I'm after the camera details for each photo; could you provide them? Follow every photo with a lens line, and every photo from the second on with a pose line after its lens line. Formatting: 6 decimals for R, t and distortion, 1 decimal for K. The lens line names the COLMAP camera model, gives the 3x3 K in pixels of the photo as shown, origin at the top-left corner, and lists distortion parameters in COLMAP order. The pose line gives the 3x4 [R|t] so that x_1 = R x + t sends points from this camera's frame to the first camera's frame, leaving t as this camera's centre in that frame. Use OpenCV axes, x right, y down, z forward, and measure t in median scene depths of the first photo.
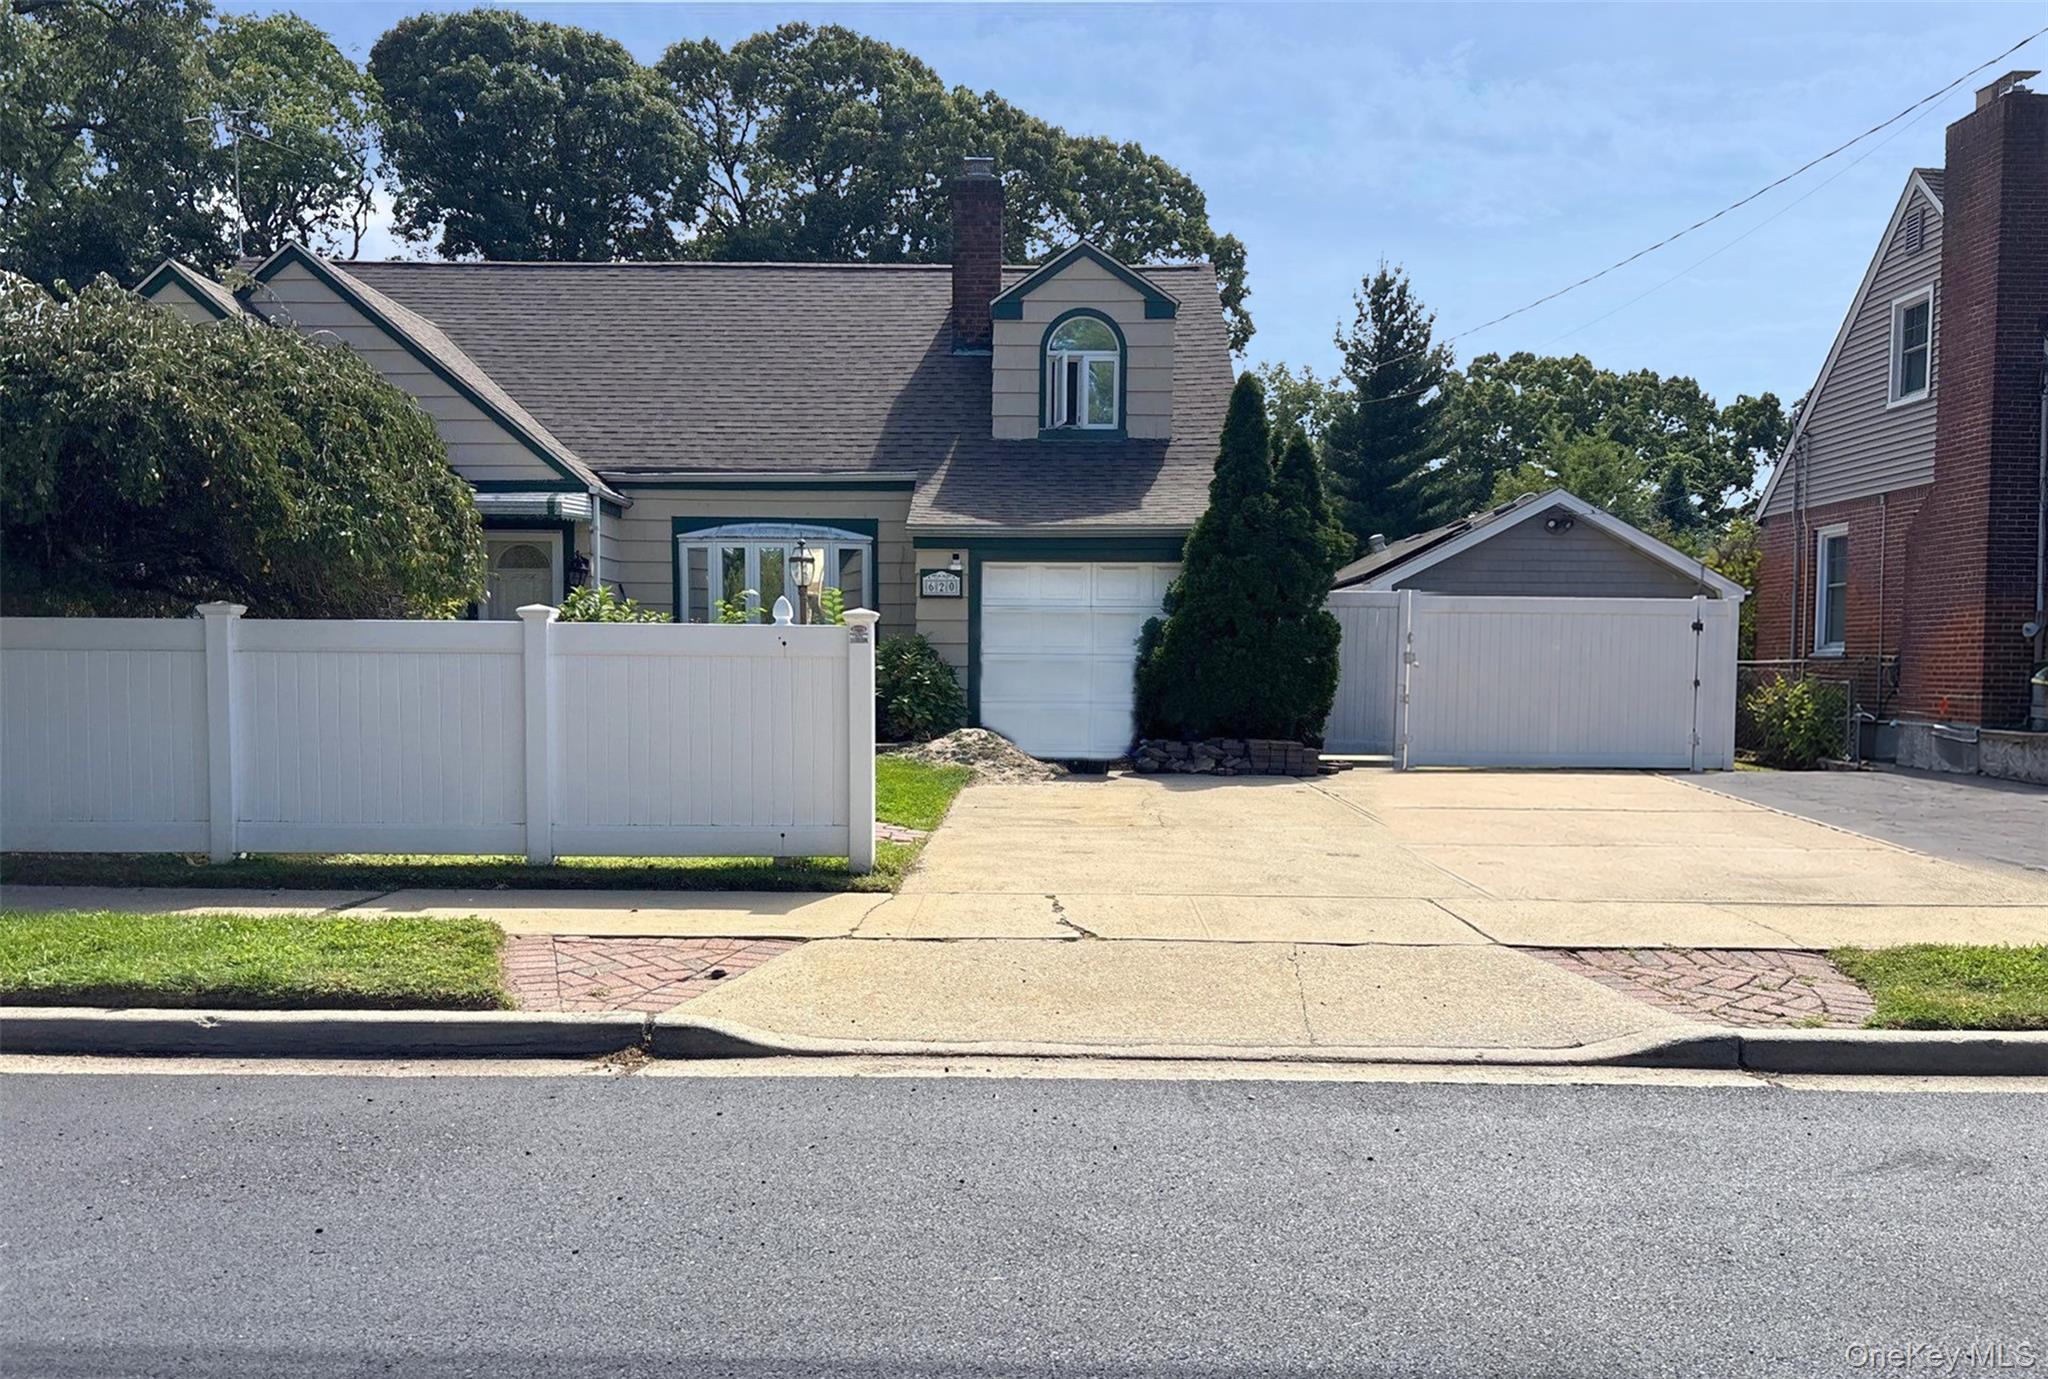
lens RADIAL K [[1427.3, 0, 1016.1], [0, 1427.3, 706.2], [0, 0, 1]] dist [0.016457, 0.000539]
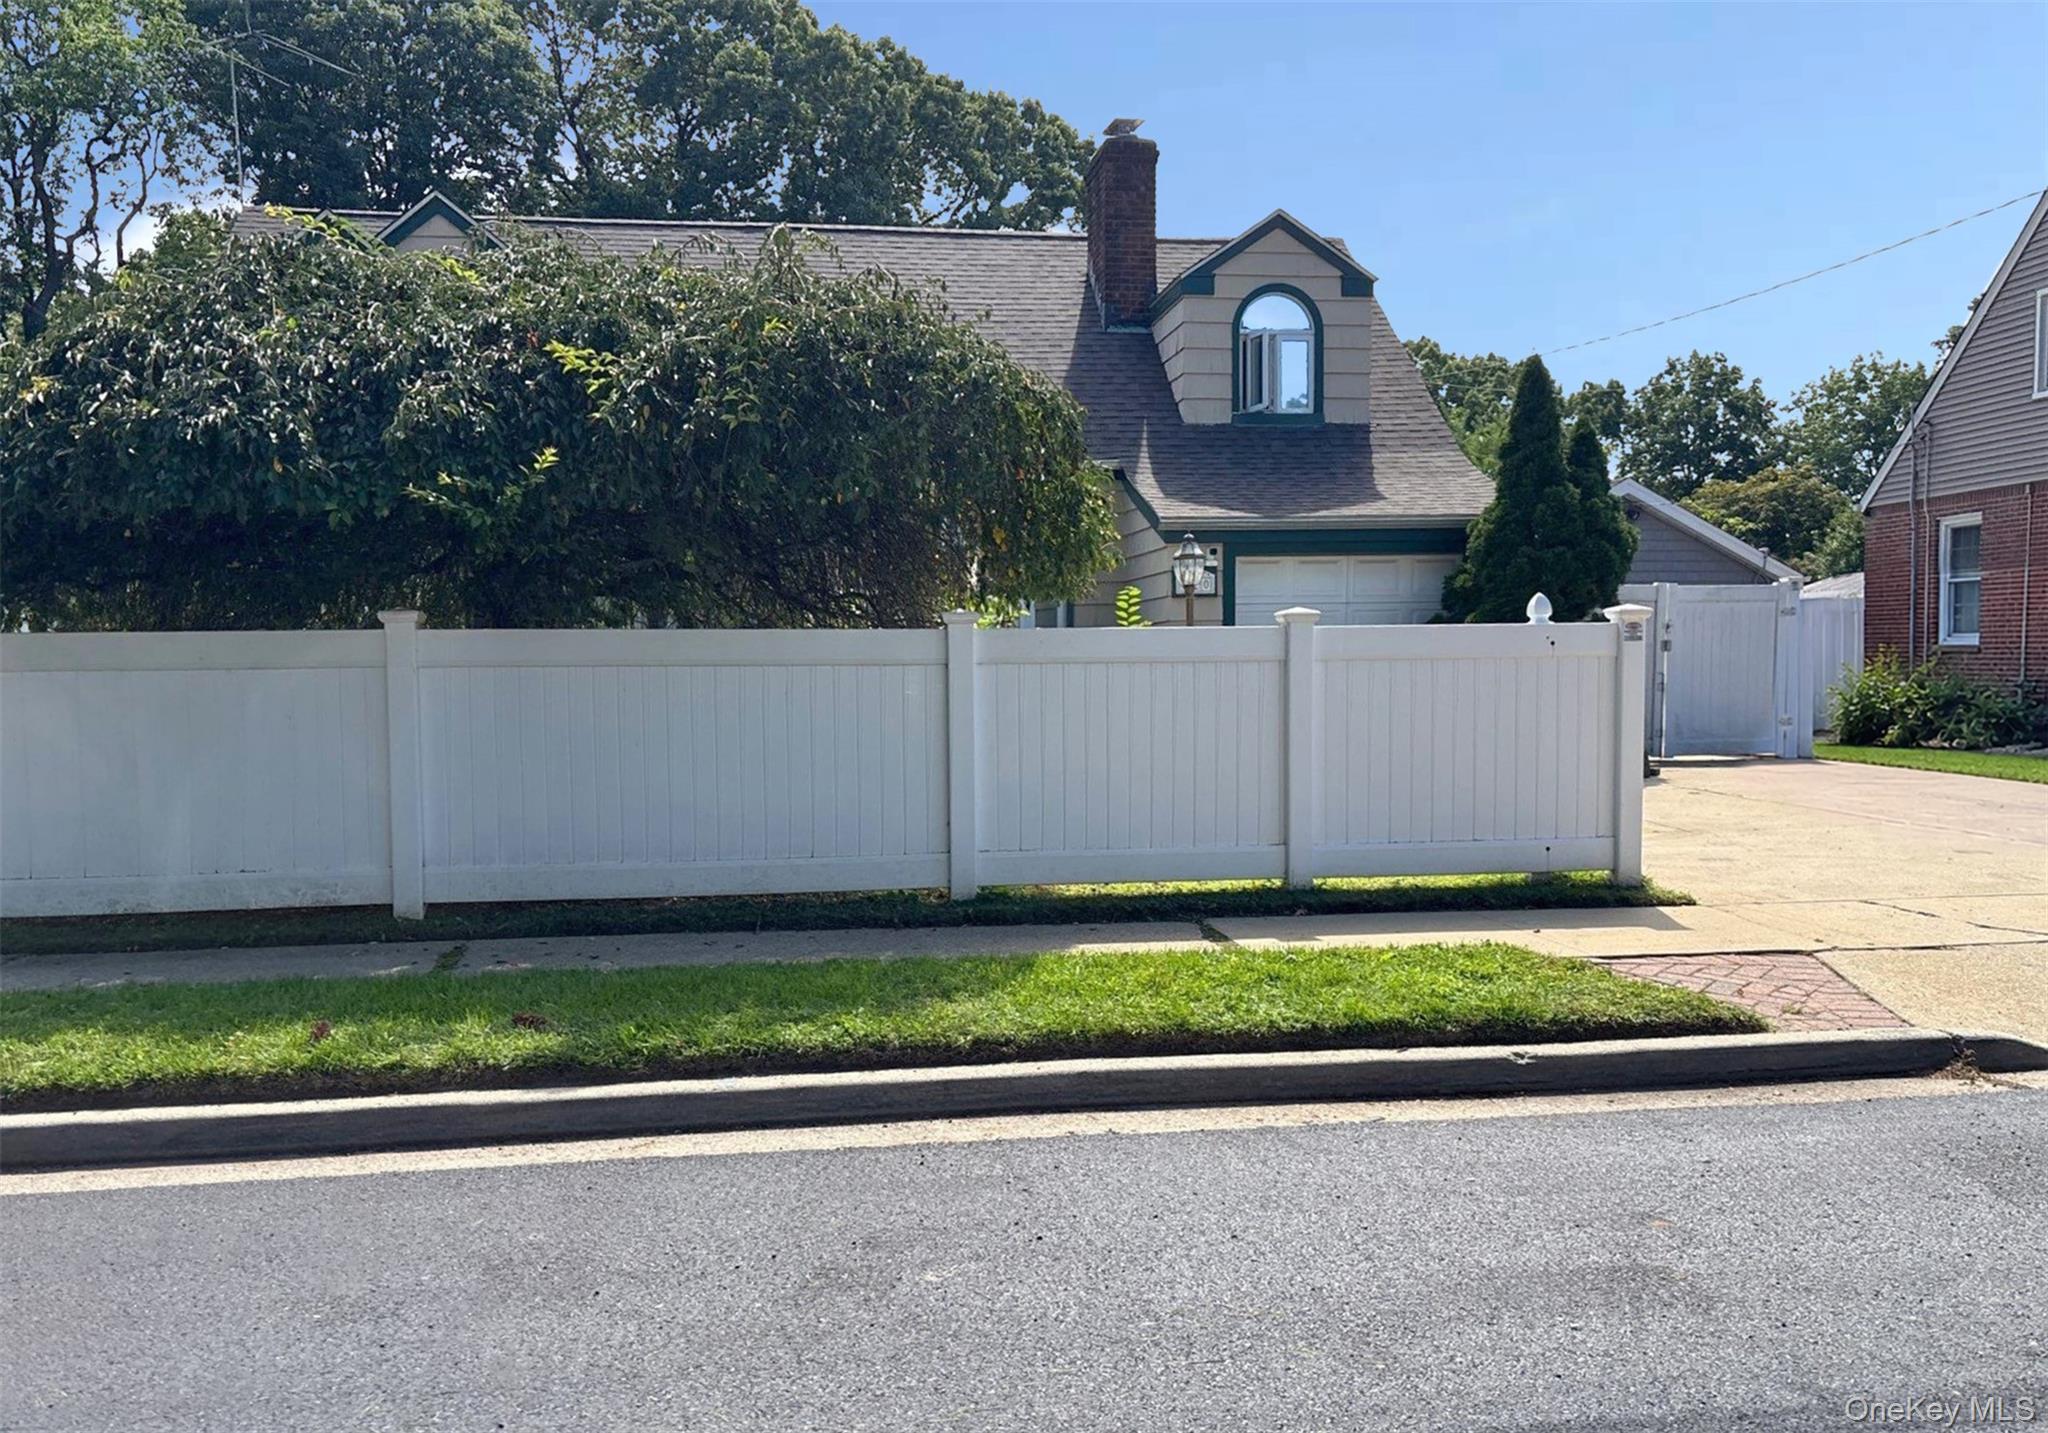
lens RADIAL K [[1581.5, 0, 1011.7], [0, 1581.5, 697.7], [0, 0, 1]] dist [0.040382, -0.043264]
pose [[0.988859, -0.019914, 0.147514, -0.270629], [0.021856, 0.999694, -0.011560, -0.001487], [-0.147239, 0.014655, 0.988992, 0.009849]]
